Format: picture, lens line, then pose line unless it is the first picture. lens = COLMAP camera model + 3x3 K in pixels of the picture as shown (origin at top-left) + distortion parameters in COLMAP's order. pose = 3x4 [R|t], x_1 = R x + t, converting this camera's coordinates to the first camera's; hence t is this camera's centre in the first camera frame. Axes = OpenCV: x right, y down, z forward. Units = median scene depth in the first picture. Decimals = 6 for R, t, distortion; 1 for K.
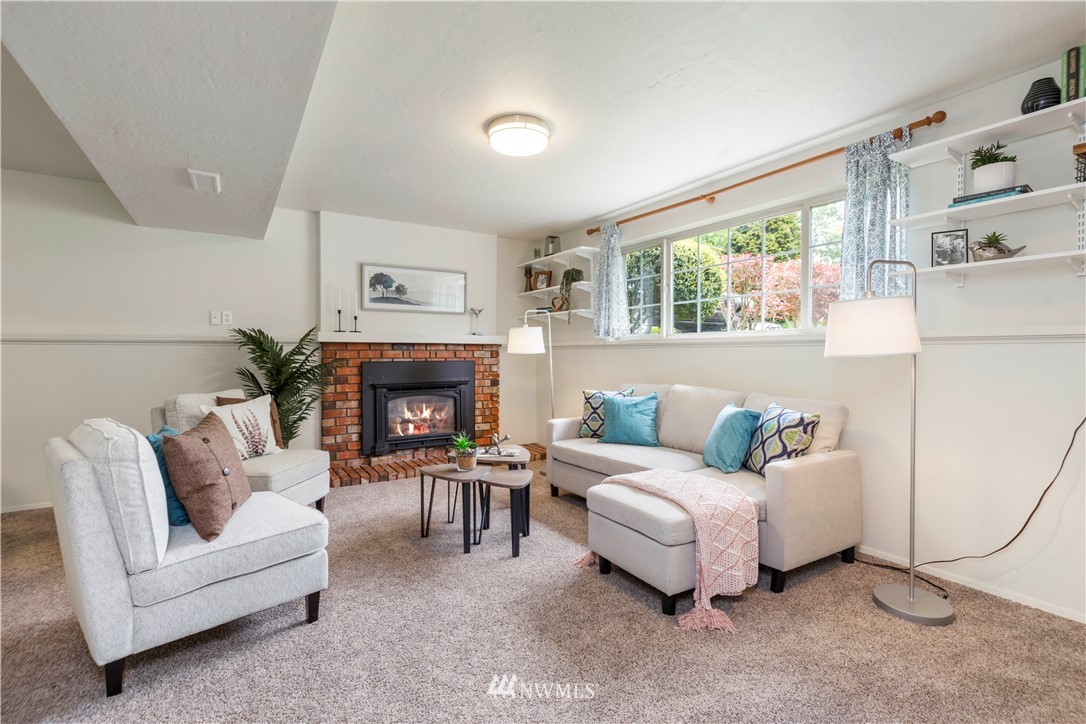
lens RADIAL K [[490.1, 0, 540.7], [0, 490.1, 356.7], [0, 0, 1]] dist [0.002894, 0.000283]
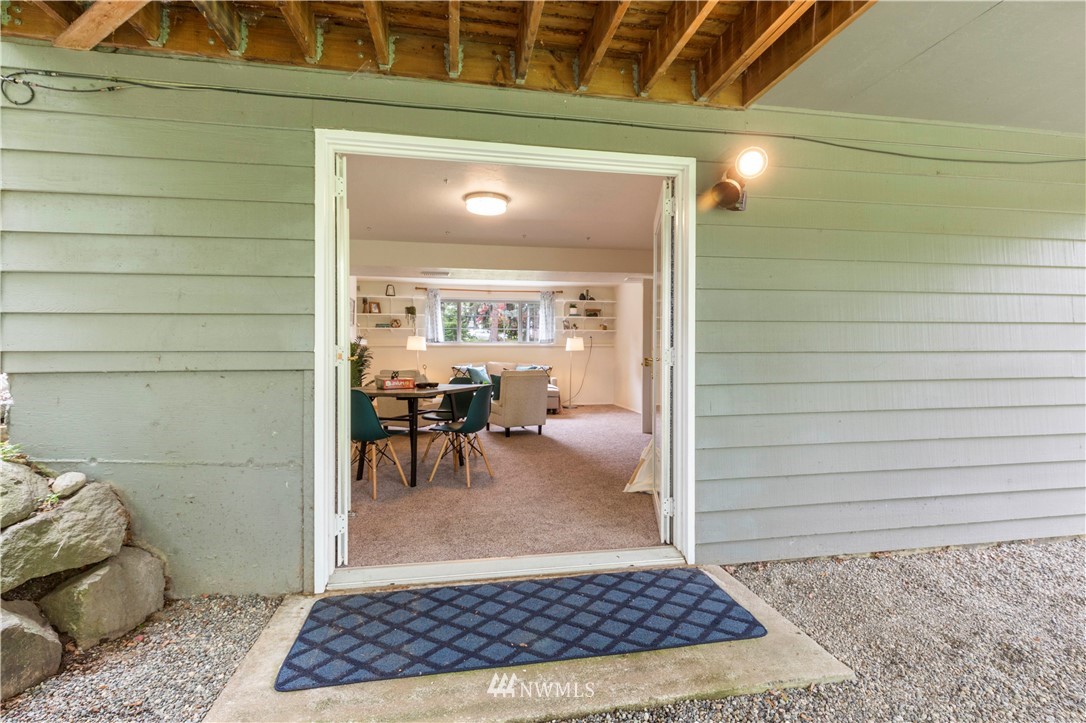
lens RADIAL K [[490.1, 0, 540.7], [0, 490.1, 356.2], [0, 0, 1]] dist [0.002894, 0.000283]
pose [[0.365601, -0.008818, 0.930730, -1.502311], [0.012719, 0.999909, 0.004478, 0.012349], [-0.930685, 0.010201, 0.365680, -0.159699]]
